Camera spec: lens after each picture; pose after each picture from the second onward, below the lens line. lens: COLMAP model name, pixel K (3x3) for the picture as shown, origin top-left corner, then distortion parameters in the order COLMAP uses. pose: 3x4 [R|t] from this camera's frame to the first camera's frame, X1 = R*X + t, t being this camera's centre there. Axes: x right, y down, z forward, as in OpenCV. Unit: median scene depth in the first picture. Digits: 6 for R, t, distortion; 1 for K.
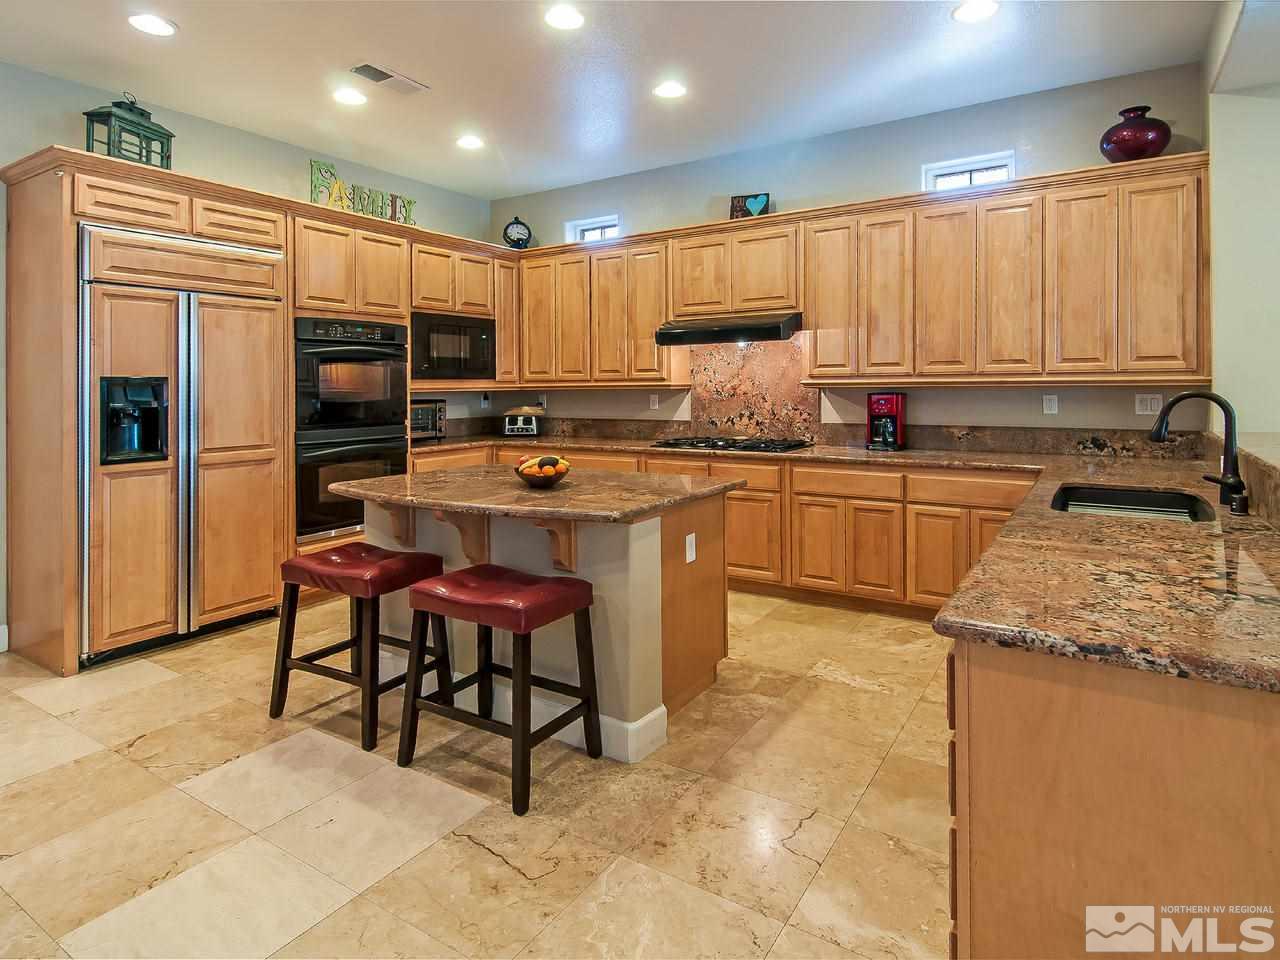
lens RADIAL K [[724.8, 0, 640.4], [0, 724.8, 469.7], [0, 0, 1]] dist [0.004850, -0.007256]
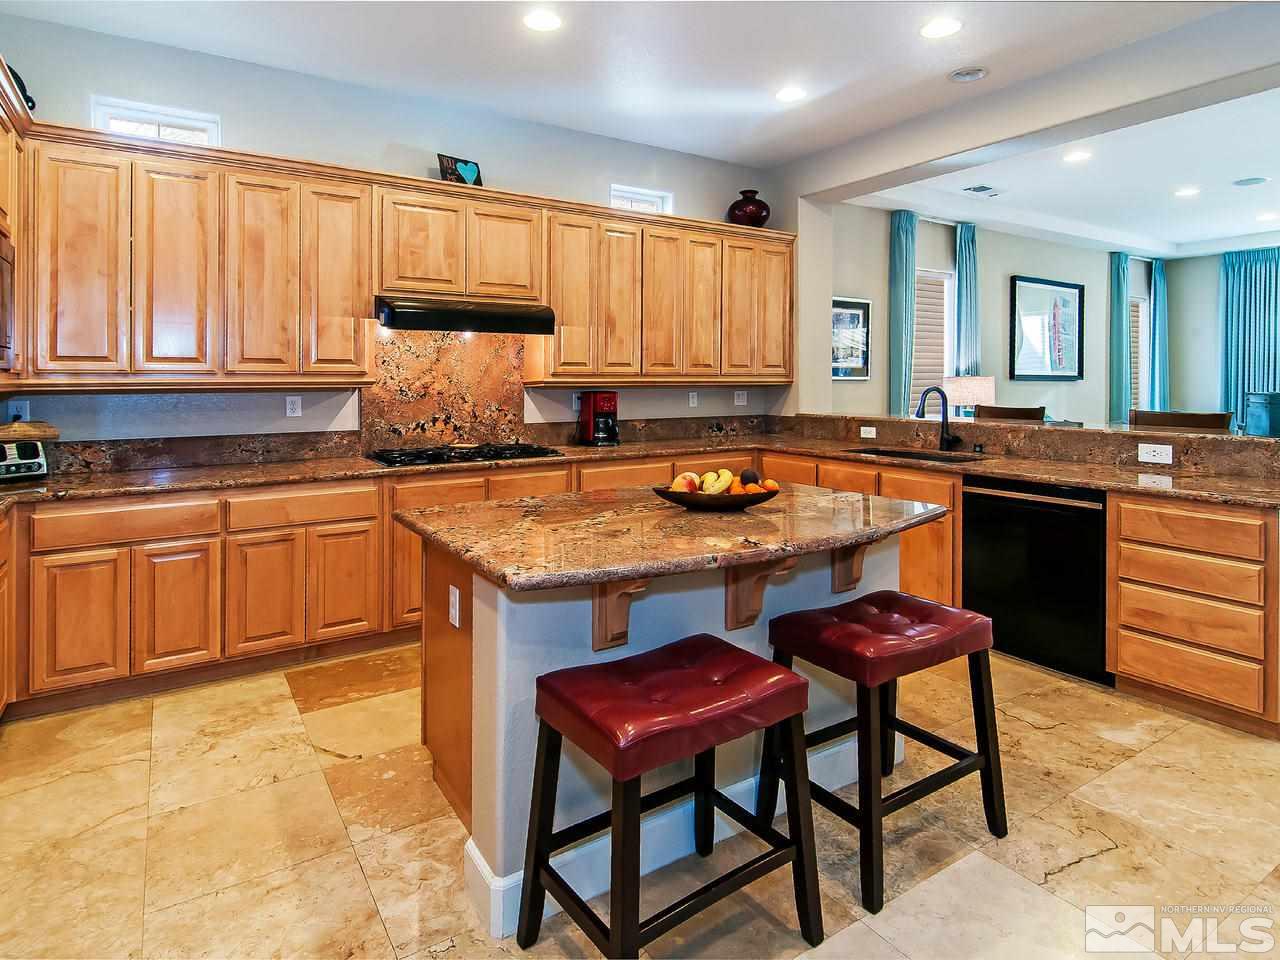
lens RADIAL K [[724.8, 0, 632.6], [0, 724.8, 465.9], [0, 0, 1]] dist [0.004850, -0.007256]
pose [[0.410743, -0.098421, 0.906424, -0.681970], [0.103419, 0.992770, 0.060932, -0.064278], [-0.905867, 0.068714, 0.417951, 0.586178]]
